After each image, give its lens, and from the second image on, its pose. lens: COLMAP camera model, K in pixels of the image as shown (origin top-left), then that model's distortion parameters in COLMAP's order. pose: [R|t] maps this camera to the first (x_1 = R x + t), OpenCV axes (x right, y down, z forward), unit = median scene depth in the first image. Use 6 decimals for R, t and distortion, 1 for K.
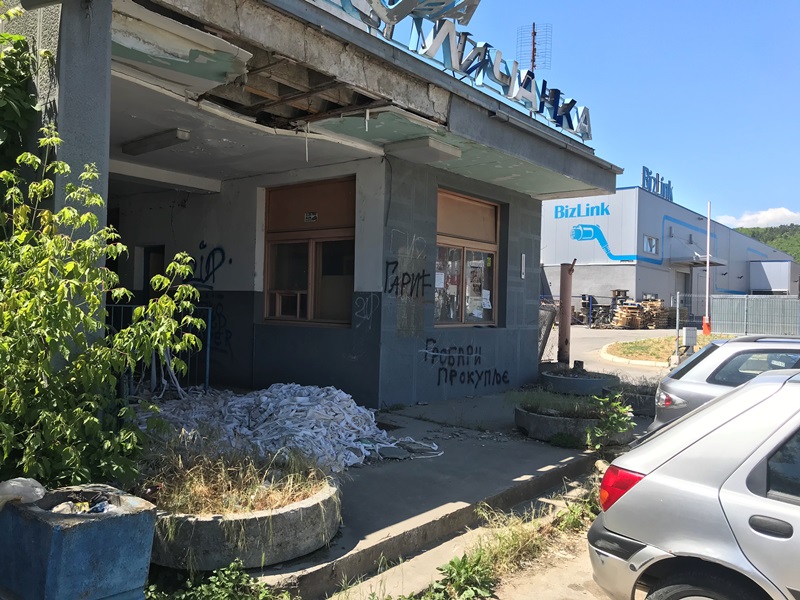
lens RADIAL K [[656.9, 0, 401.6], [0, 656.9, 295.8], [0, 0, 1]] dist [0.078297, -0.101195]
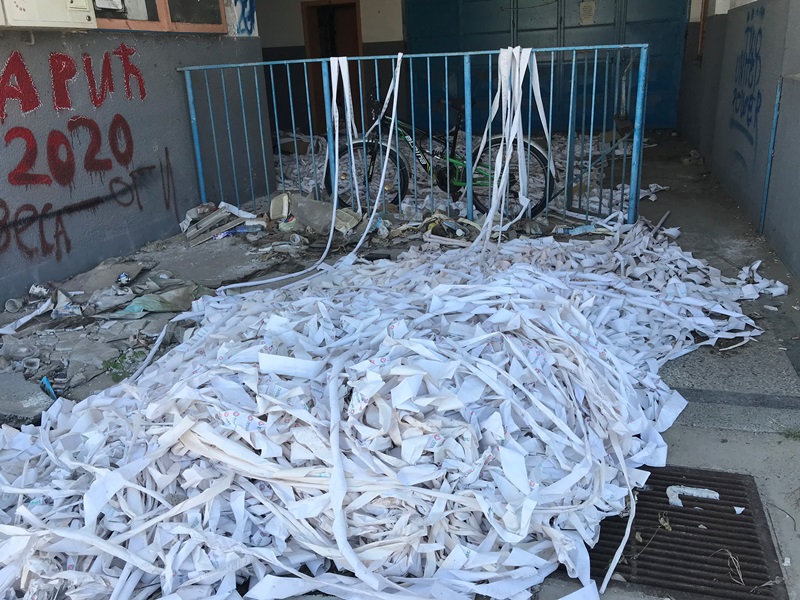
lens RADIAL K [[652.9, 0, 402.8], [0, 652.9, 294.8], [0, 0, 1]] dist [0.029966, -0.046964]
pose [[0.375384, 0.271560, -0.886195, 0.094917], [0.075496, 0.943982, 0.321247, 0.024472], [0.923790, -0.187495, 0.333854, 0.714491]]
